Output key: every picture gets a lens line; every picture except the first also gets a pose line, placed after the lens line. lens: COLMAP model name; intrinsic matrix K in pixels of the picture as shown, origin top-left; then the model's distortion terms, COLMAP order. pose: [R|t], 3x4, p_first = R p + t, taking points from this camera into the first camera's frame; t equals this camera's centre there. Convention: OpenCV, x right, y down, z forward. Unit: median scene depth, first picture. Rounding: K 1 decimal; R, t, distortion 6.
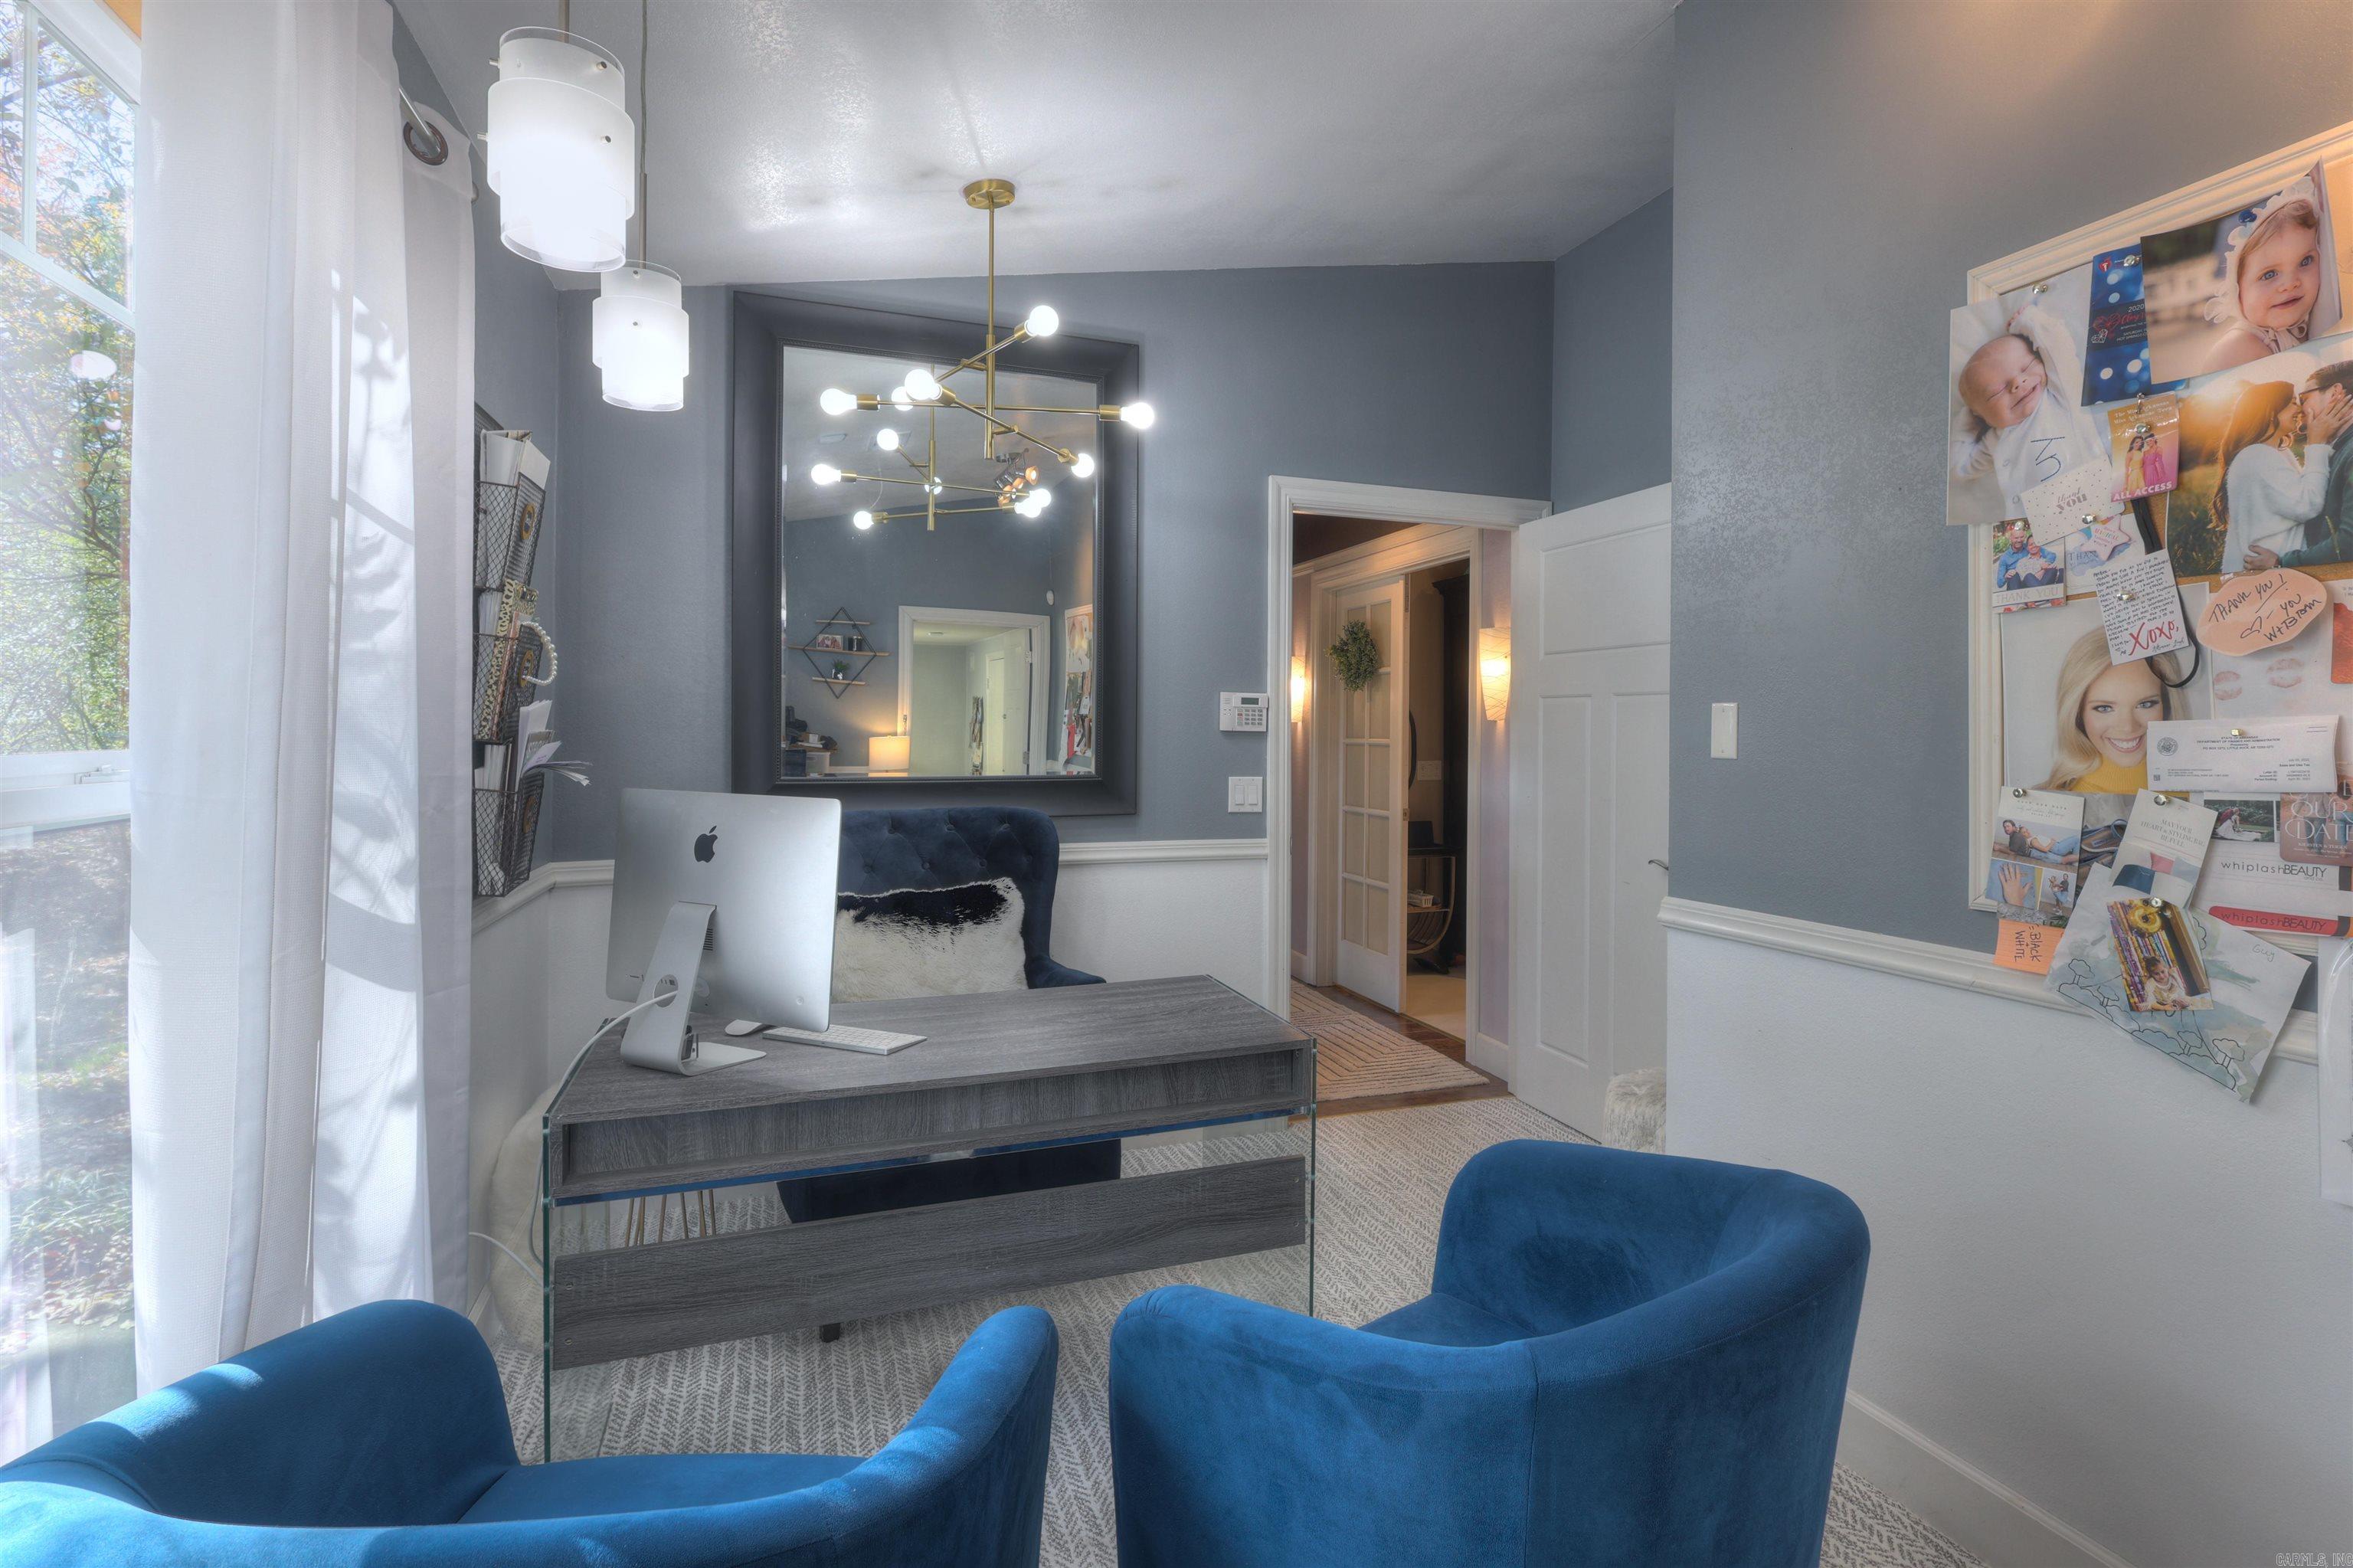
lens RADIAL K [[1154.5, 0, 1145.1], [0, 1154.5, 731.4], [0, 0, 1]] dist [0.000890, 0.002690]
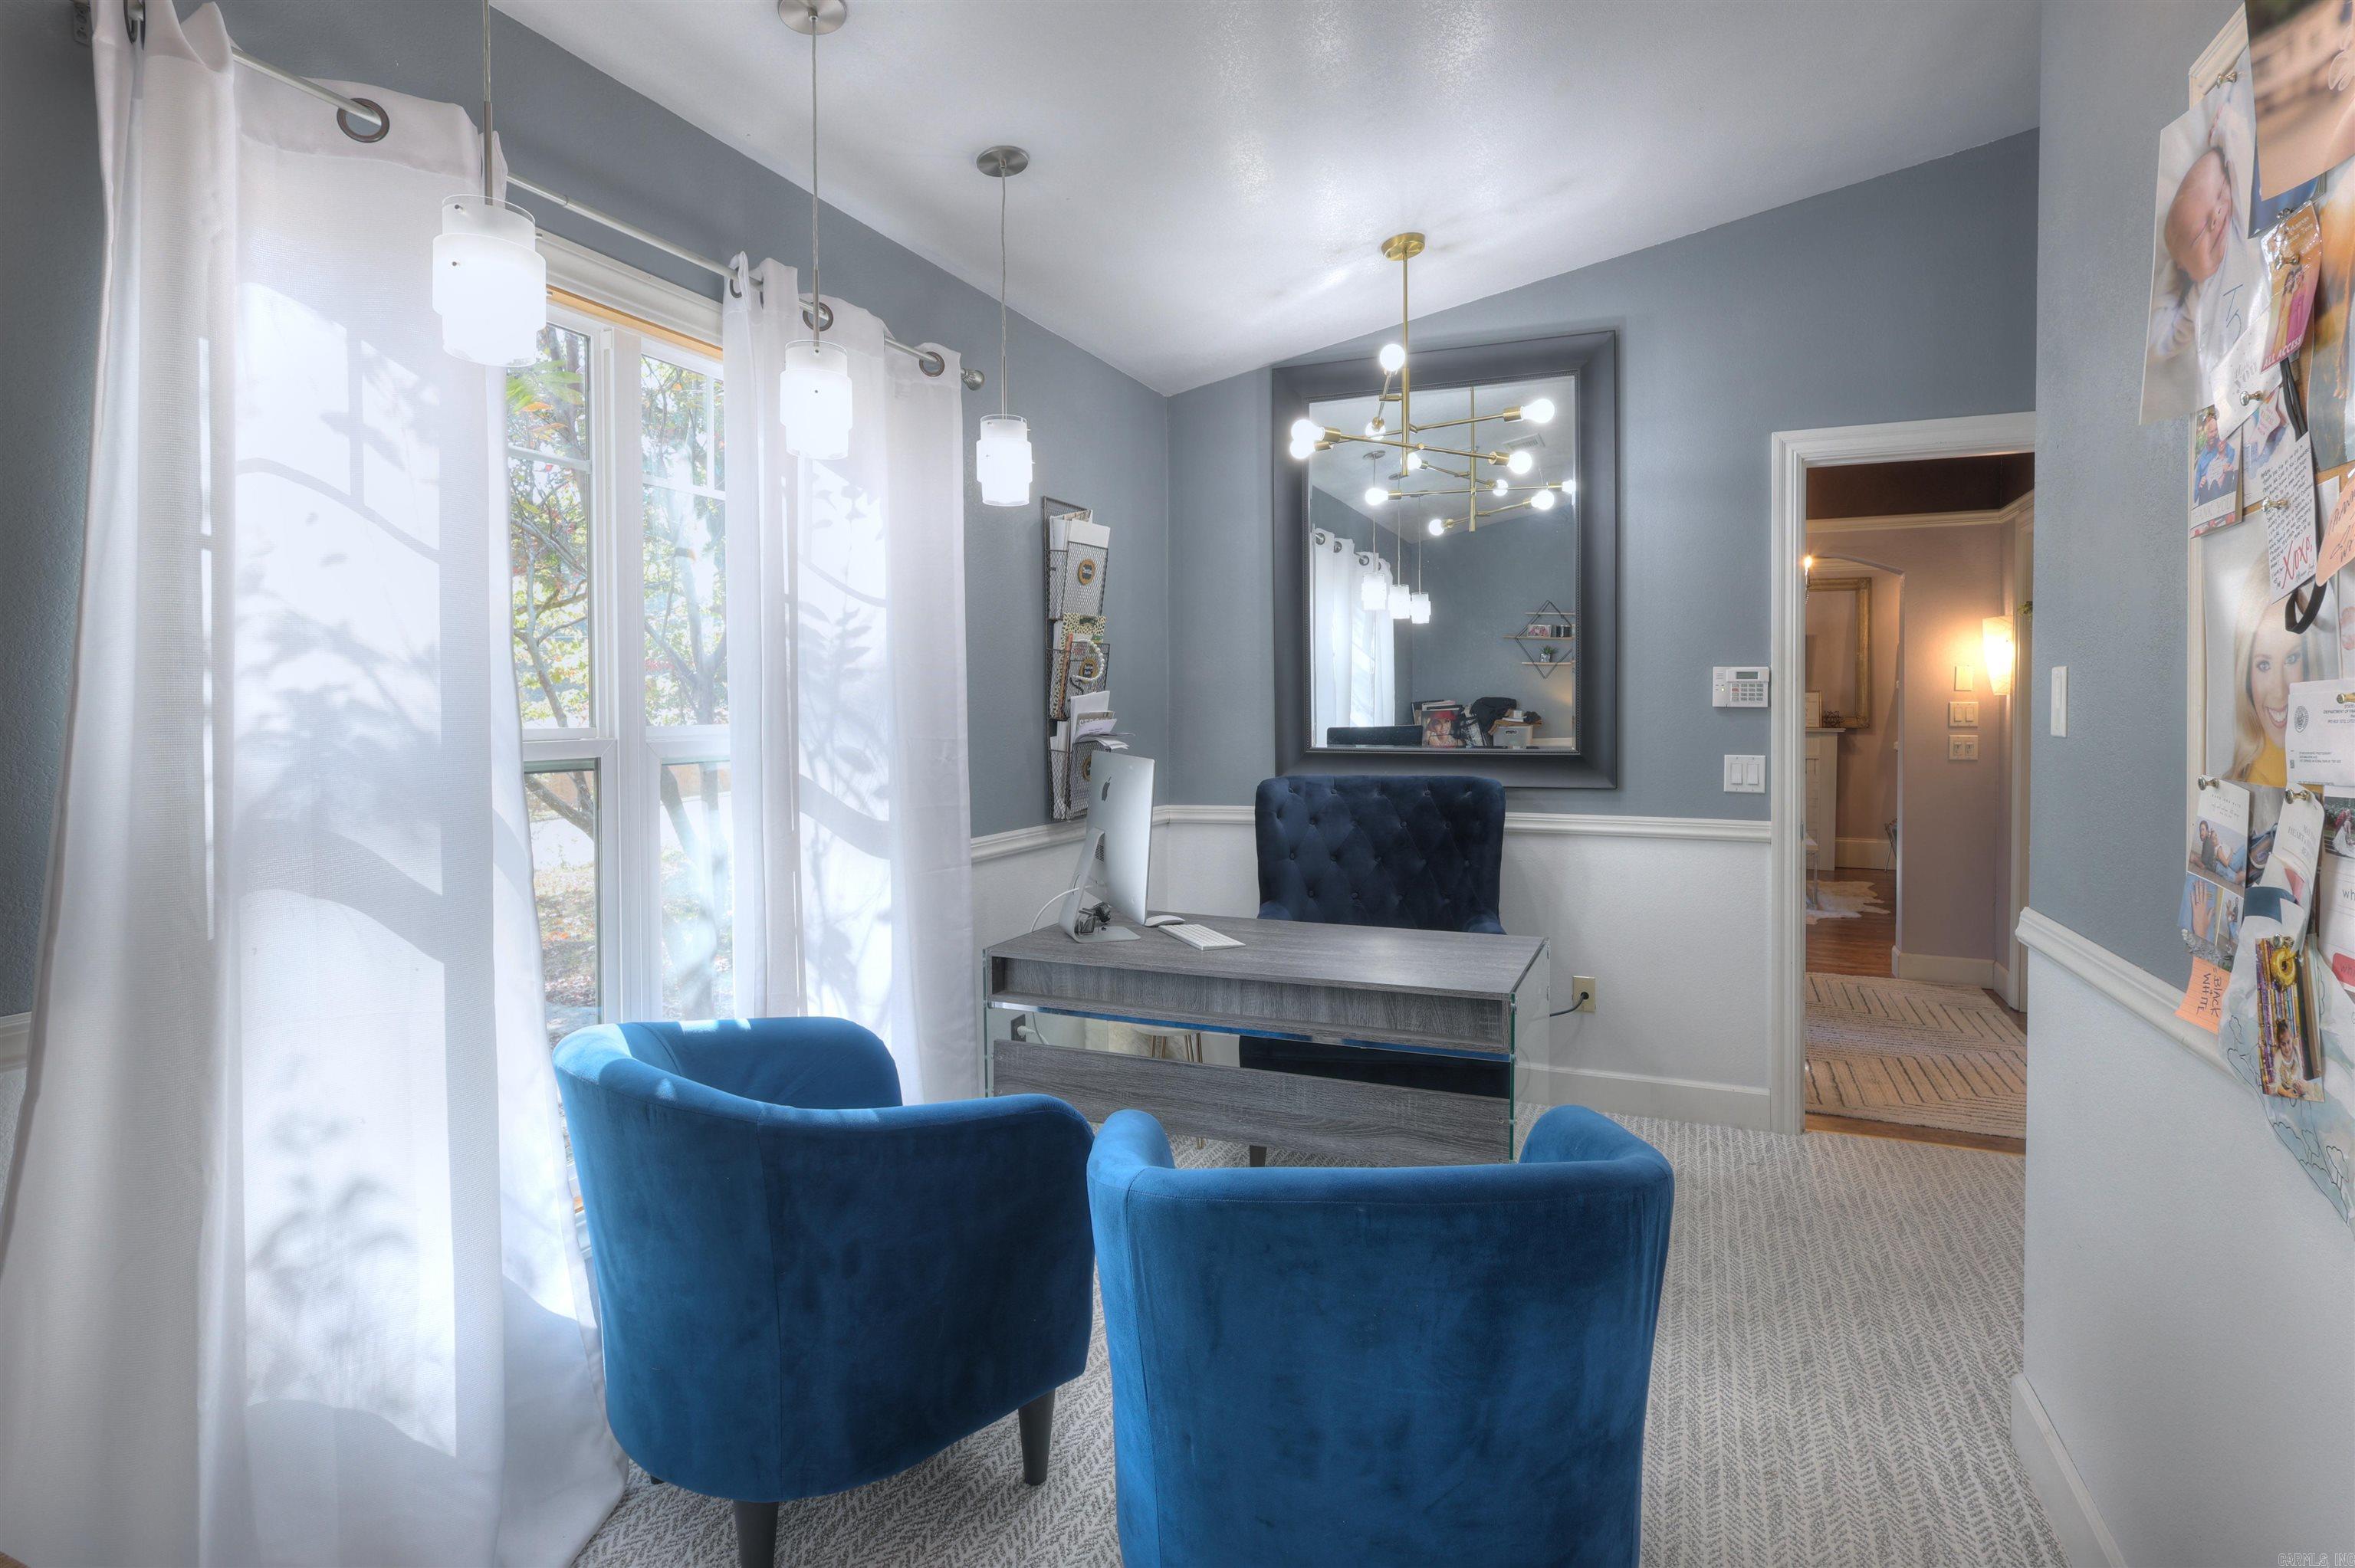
lens RADIAL K [[1155.2, 0, 1292.8], [0, 1155.2, 730.8], [0, 0, 1]] dist [0.000890, 0.002690]
pose [[0.746908, 0.004501, -0.664913, 0.732752], [0.007008, 0.999868, 0.014640, 0.004721], [0.664891, -0.015595, 0.746778, 0.067614]]
